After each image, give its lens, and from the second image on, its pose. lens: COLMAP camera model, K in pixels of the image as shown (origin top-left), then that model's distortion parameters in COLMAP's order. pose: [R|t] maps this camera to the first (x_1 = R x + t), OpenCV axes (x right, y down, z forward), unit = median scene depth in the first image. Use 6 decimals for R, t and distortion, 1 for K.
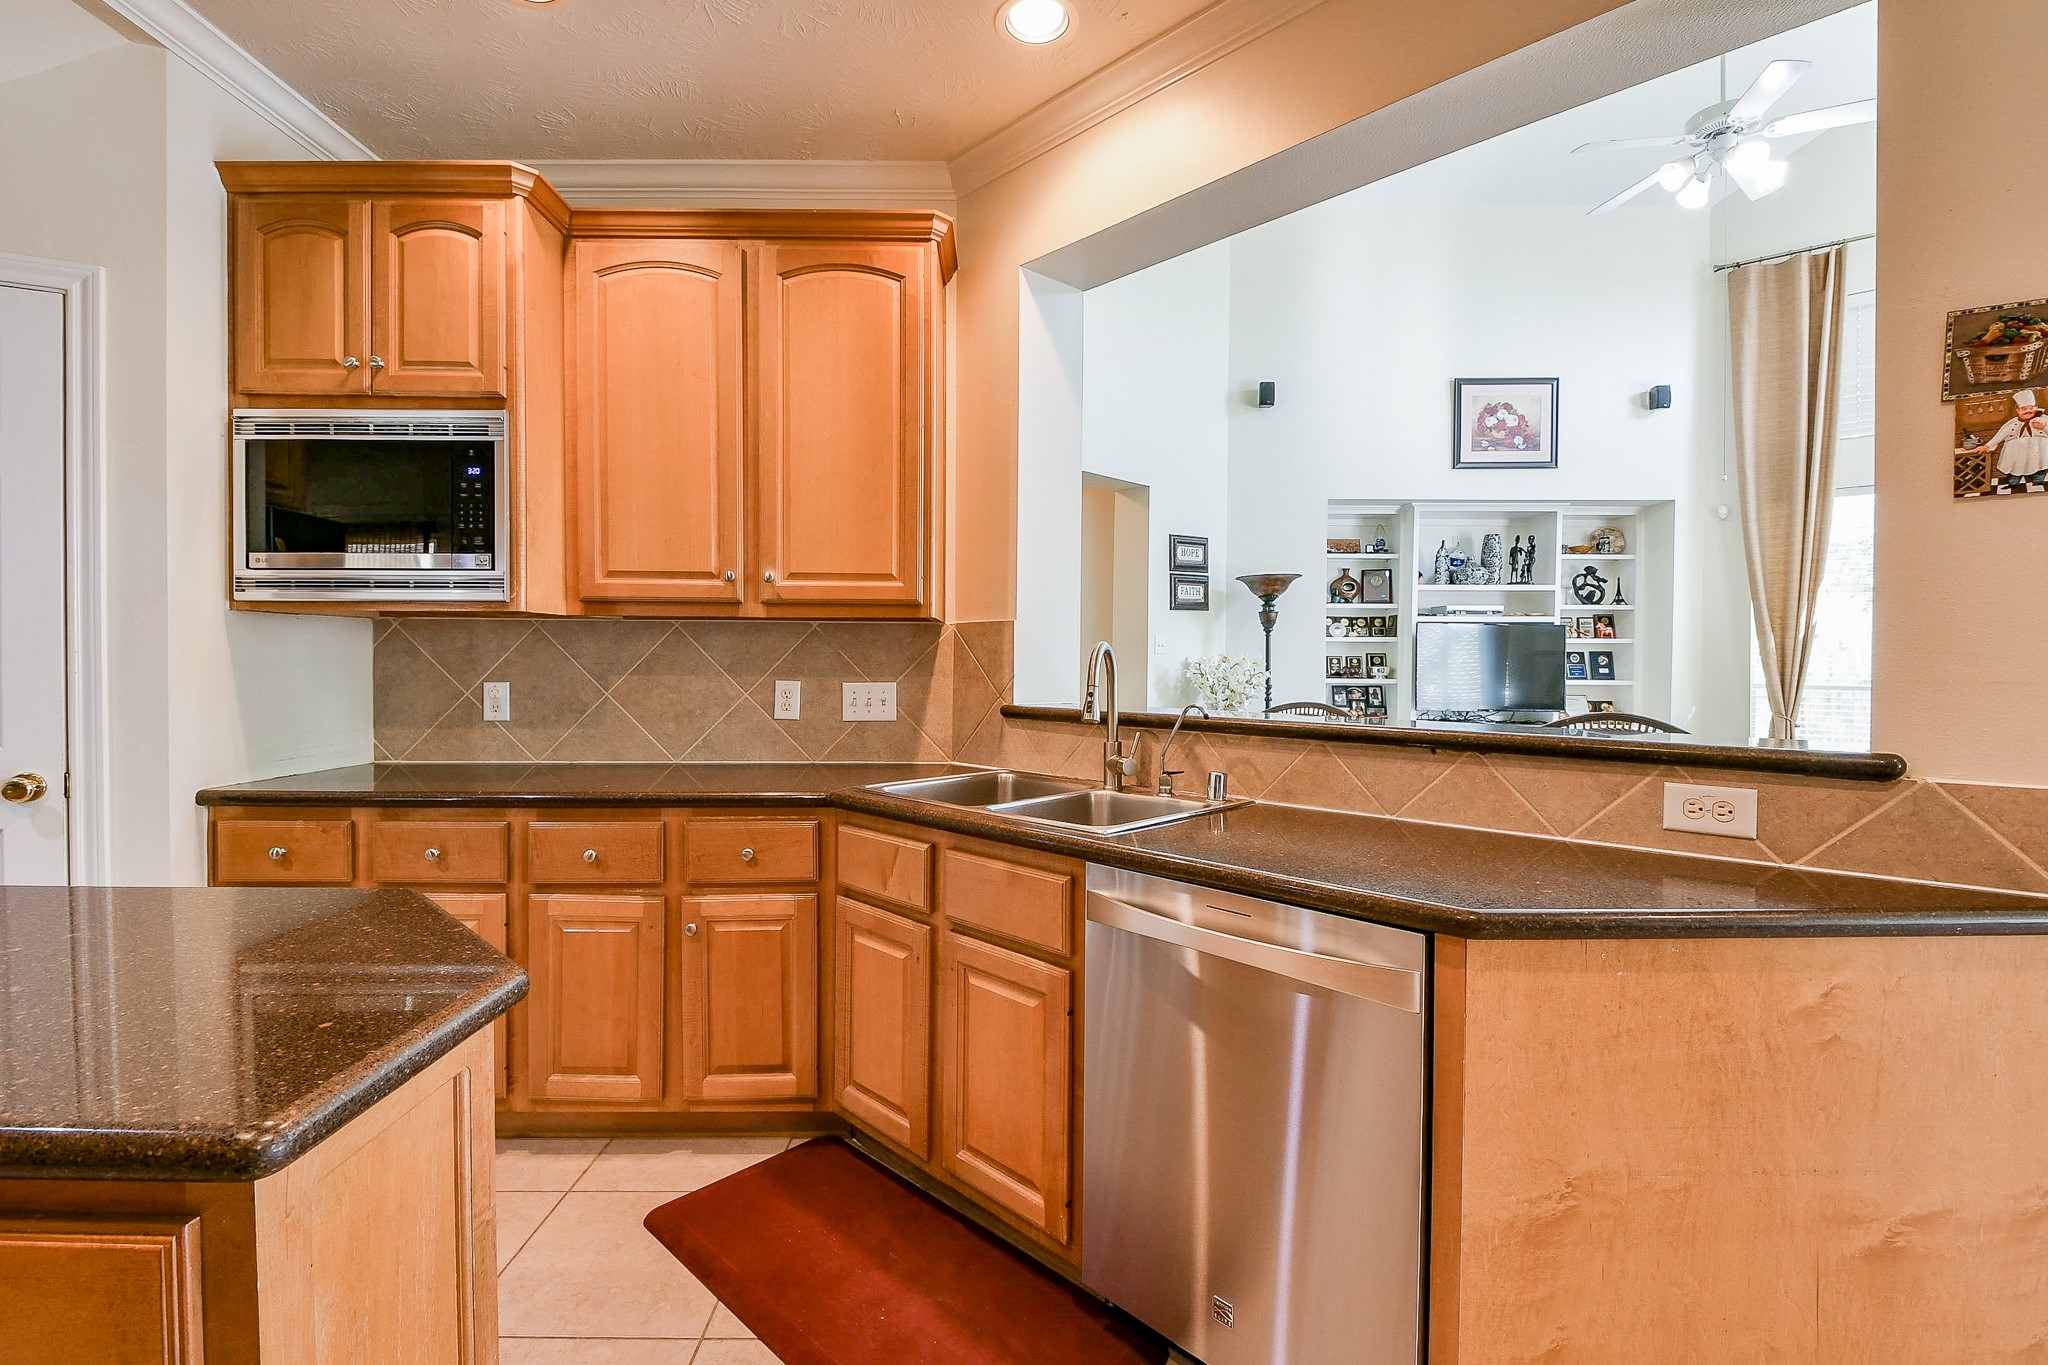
lens RADIAL K [[906.6, 0, 1024.0], [0, 906.6, 682.5], [0, 0, 1]] dist [-0.000582, -0.000243]
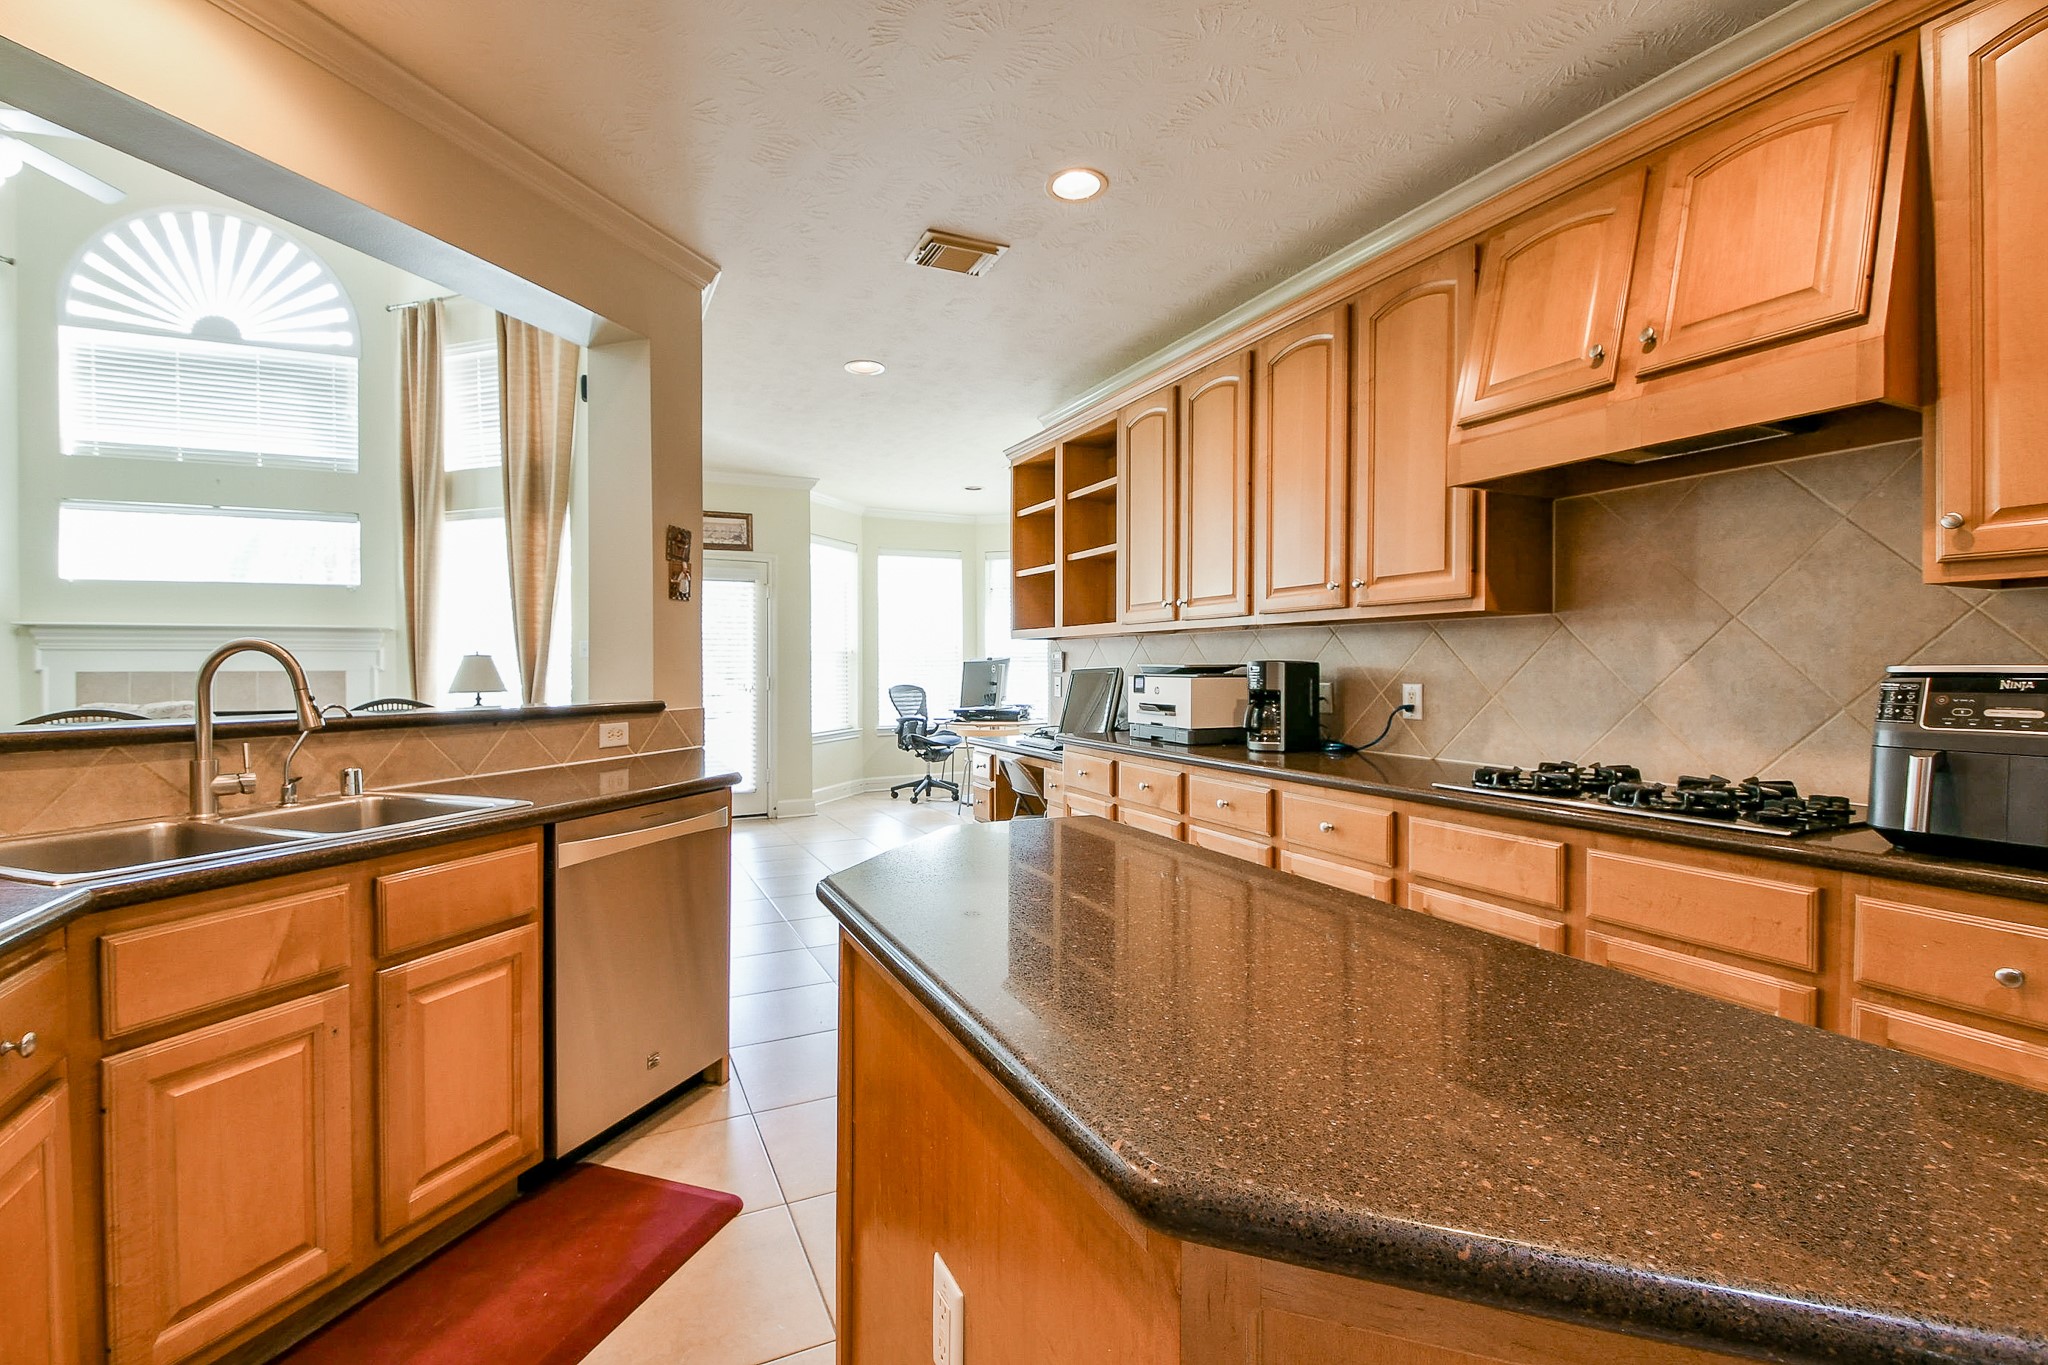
lens RADIAL K [[906.6, 0, 1024.0], [0, 906.6, 682.5], [0, 0, 1]] dist [-0.000582, -0.000243]
pose [[-0.434738, -0.027130, 0.900148, -1.550220], [0.010360, 0.999329, 0.035123, -0.042045], [-0.900498, 0.024595, -0.434165, 1.103587]]
